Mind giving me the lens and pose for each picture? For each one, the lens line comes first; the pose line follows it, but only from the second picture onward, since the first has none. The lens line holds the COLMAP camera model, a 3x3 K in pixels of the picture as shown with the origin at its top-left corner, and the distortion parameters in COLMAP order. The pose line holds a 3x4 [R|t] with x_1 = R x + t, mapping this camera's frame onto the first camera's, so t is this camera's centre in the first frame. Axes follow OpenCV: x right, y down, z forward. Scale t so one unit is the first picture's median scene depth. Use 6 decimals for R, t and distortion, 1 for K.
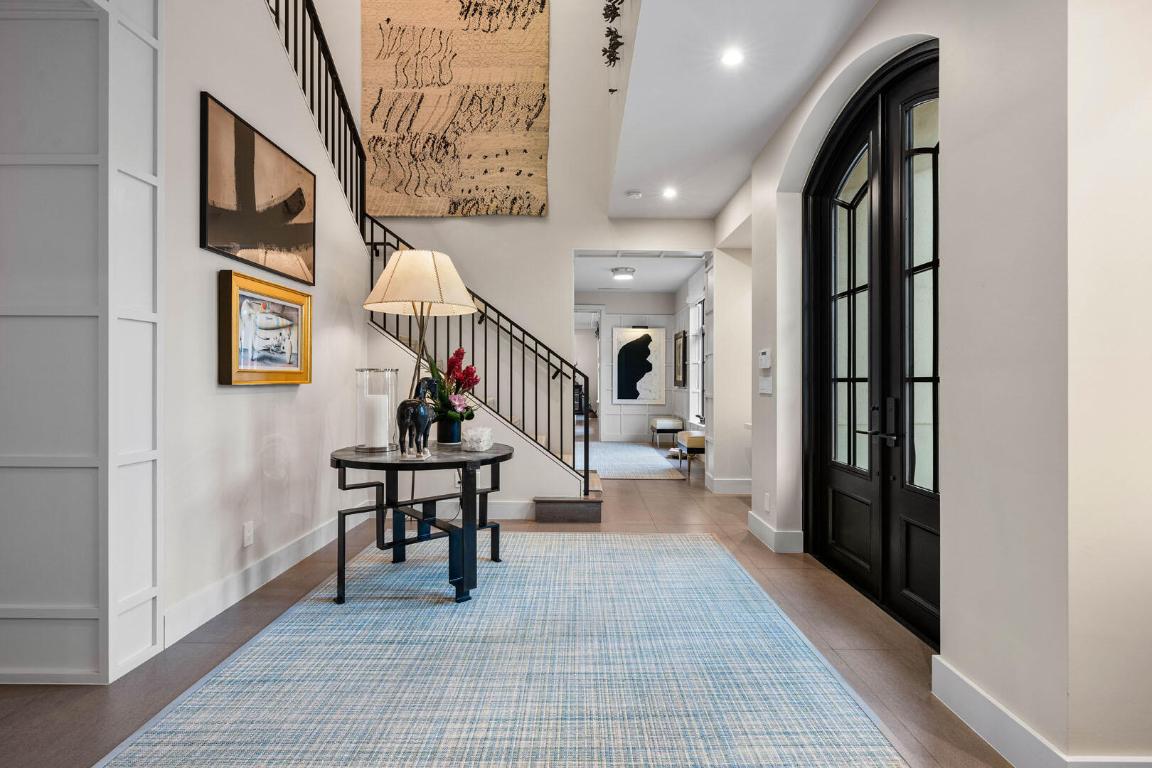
lens RADIAL K [[548.1, 0, 599.2], [0, 548.1, 371.8], [0, 0, 1]] dist [-0.001812, -0.000428]
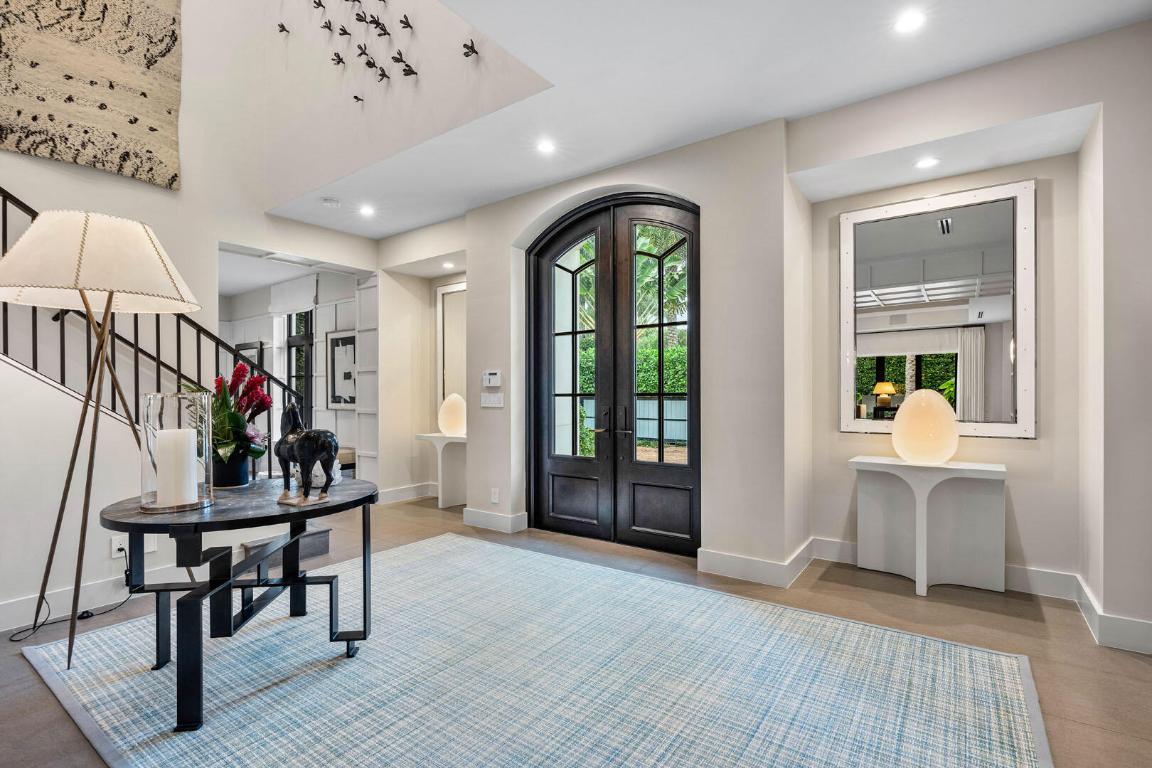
lens RADIAL K [[518.9, 0, 581.6], [0, 518.9, 388.8], [0, 0, 1]] dist [-0.005343, 0.001438]
pose [[0.600169, -0.010030, 0.799810, -0.580544], [0.001663, 0.999935, 0.011292, -0.017173], [-0.799872, -0.005447, 0.600146, 0.170298]]
